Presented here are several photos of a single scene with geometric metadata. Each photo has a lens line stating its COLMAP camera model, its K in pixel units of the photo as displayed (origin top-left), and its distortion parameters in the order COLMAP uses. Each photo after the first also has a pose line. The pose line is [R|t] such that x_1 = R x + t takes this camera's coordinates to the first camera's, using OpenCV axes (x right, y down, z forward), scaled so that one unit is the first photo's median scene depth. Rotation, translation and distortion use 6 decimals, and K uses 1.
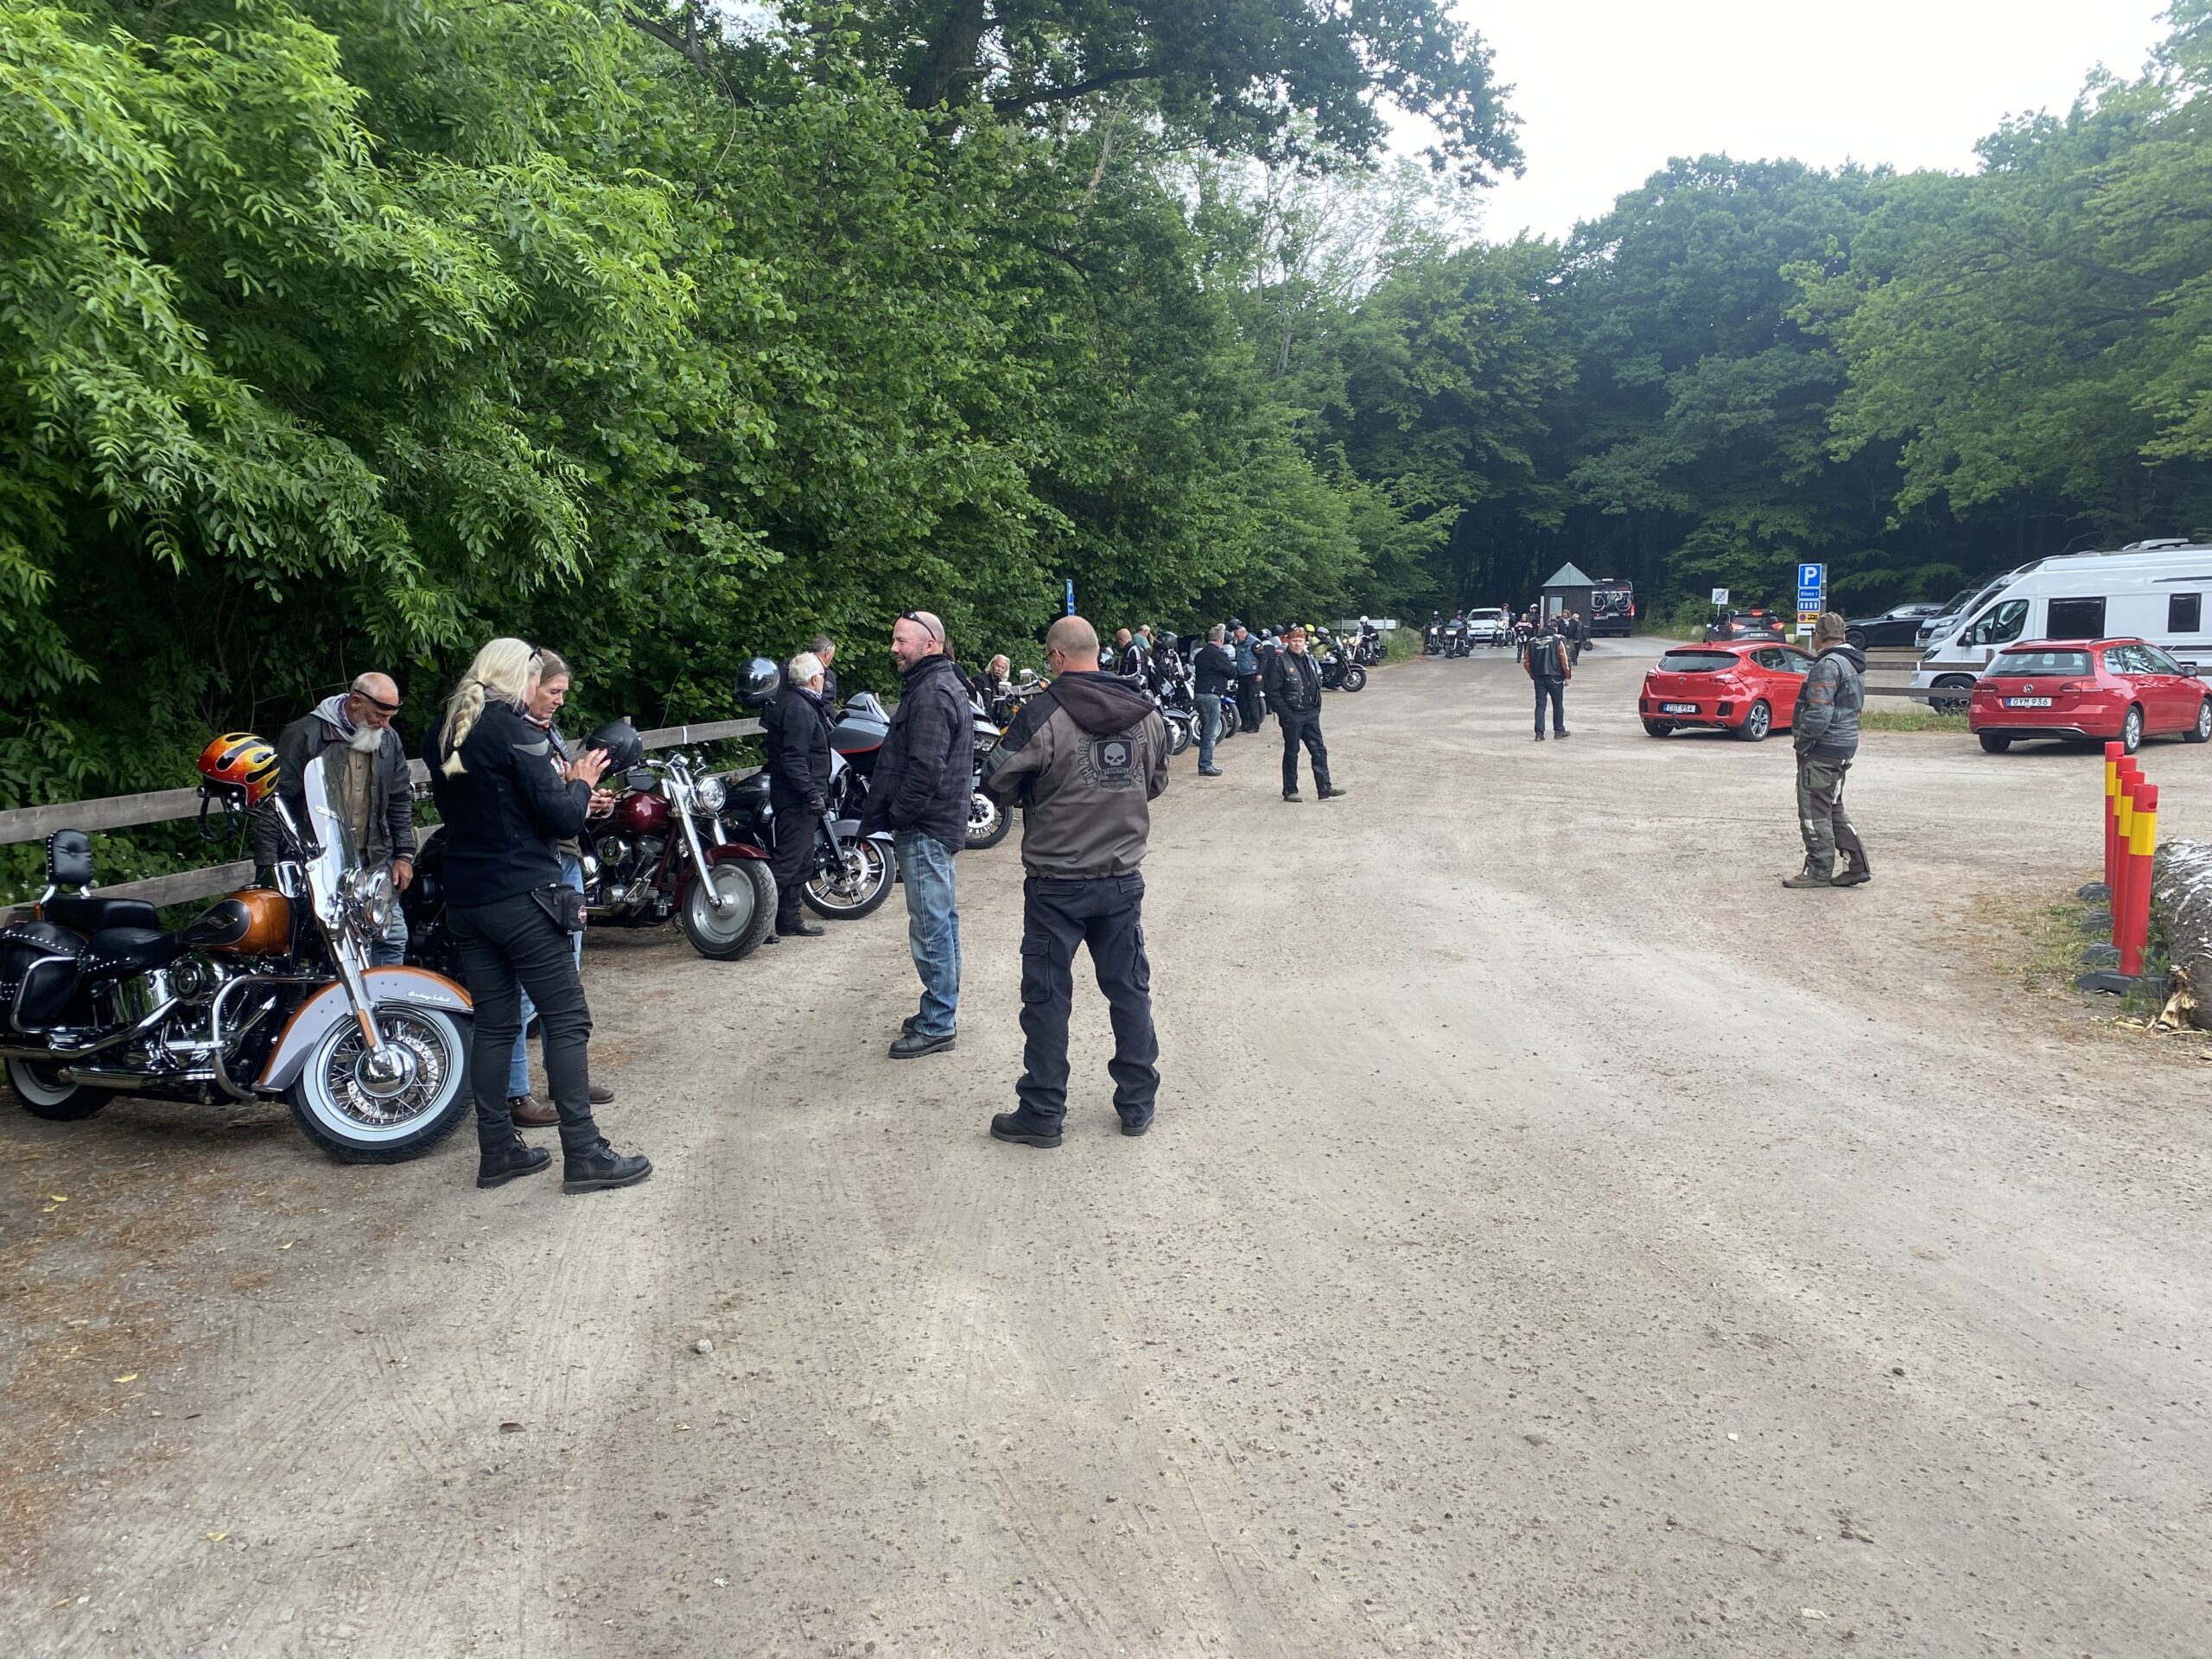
lens RADIAL K [[1689.2, 0, 1105.3], [0, 1689.2, 798.0], [0, 0, 1]] dist [0.019402, -0.008405]
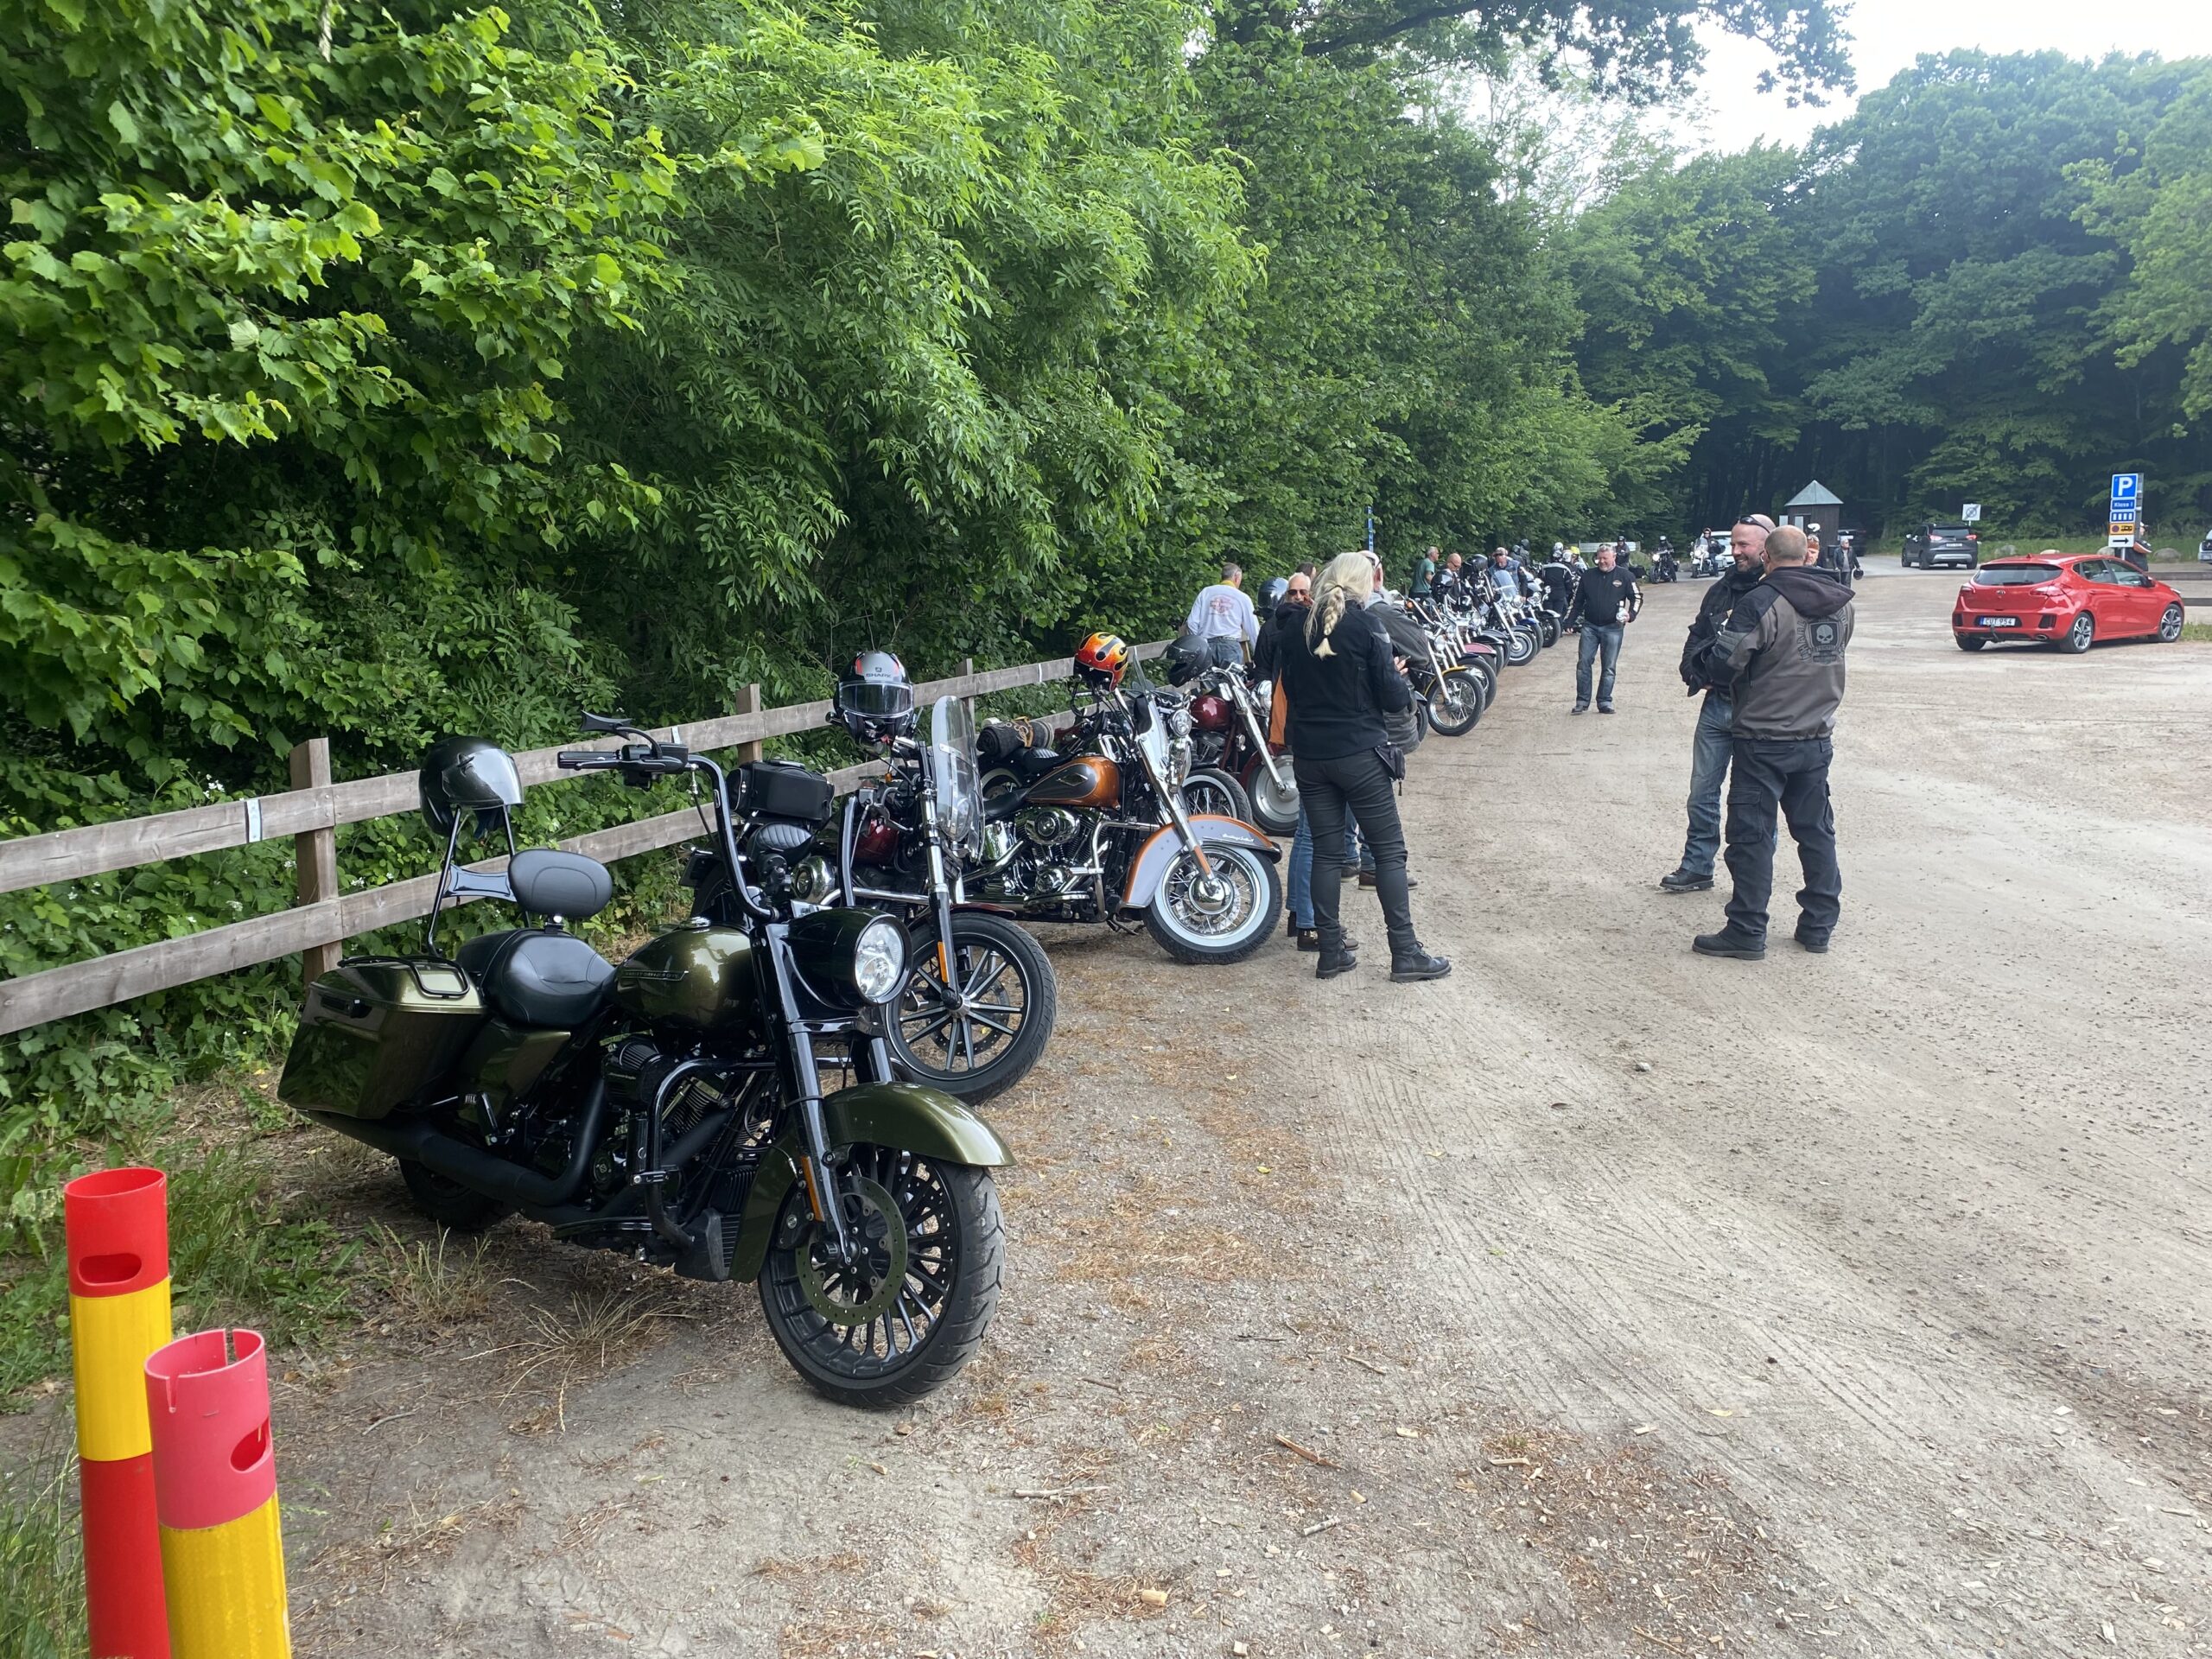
lens RADIAL K [[1669.5, 0, 1053.9], [0, 1669.5, 822.7], [0, 0, 1]] dist [0.002719, -0.017005]
pose [[0.991396, -0.001508, -0.130889, -0.138492], [0.008521, 0.998556, 0.053034, 0.014238], [0.130620, -0.053693, 0.989978, -0.096534]]
